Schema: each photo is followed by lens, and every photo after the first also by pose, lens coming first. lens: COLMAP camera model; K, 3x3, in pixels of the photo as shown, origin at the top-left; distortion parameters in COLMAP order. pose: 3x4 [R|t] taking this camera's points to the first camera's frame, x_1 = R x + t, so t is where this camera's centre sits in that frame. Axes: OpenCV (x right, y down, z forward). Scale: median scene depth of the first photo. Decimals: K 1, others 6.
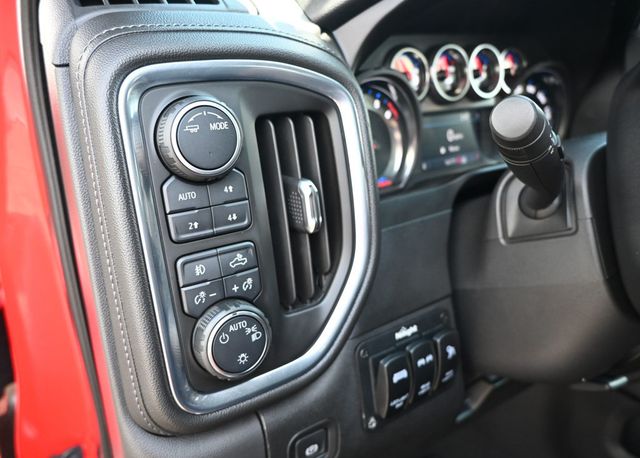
lens RADIAL K [[479.5, 0, 318.4], [0, 479.5, 243.7], [0, 0, 1]] dist [0.058978, 0.001629]
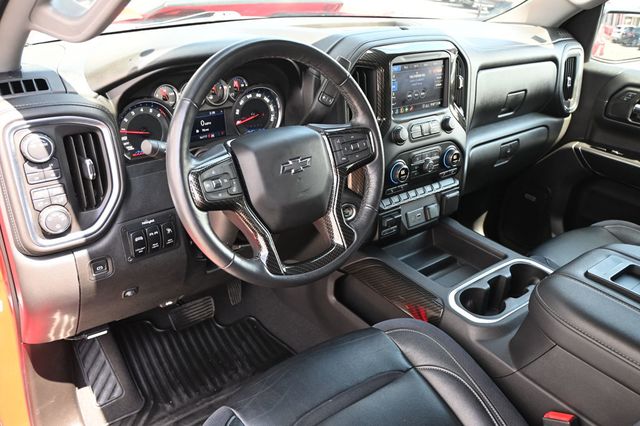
lens RADIAL K [[521.6, 0, 320.0], [0, 521.6, 213.0], [0, 0, 1]] dist [0.049960, 0.002949]
pose [[0.994569, 0.014459, 0.103072, 0.764586], [-0.024830, 0.994673, 0.100051, -0.133636], [-0.101076, -0.102066, 0.989629, -1.604289]]
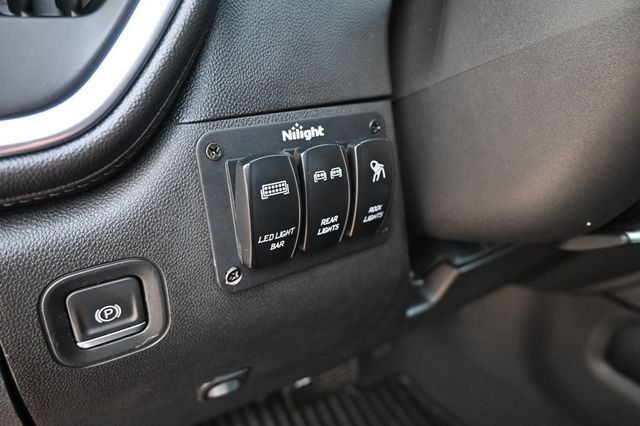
lens RADIAL K [[446.6, 0, 320.0], [0, 446.6, 213.0], [0, 0, 1]] dist [0.000271, -0.000756]
pose [[0.999610, 0.027881, -0.001369, 0.214235], [-0.027800, 0.998737, 0.041850, 0.266831], [0.002534, -0.041796, 0.999123, 0.464227]]
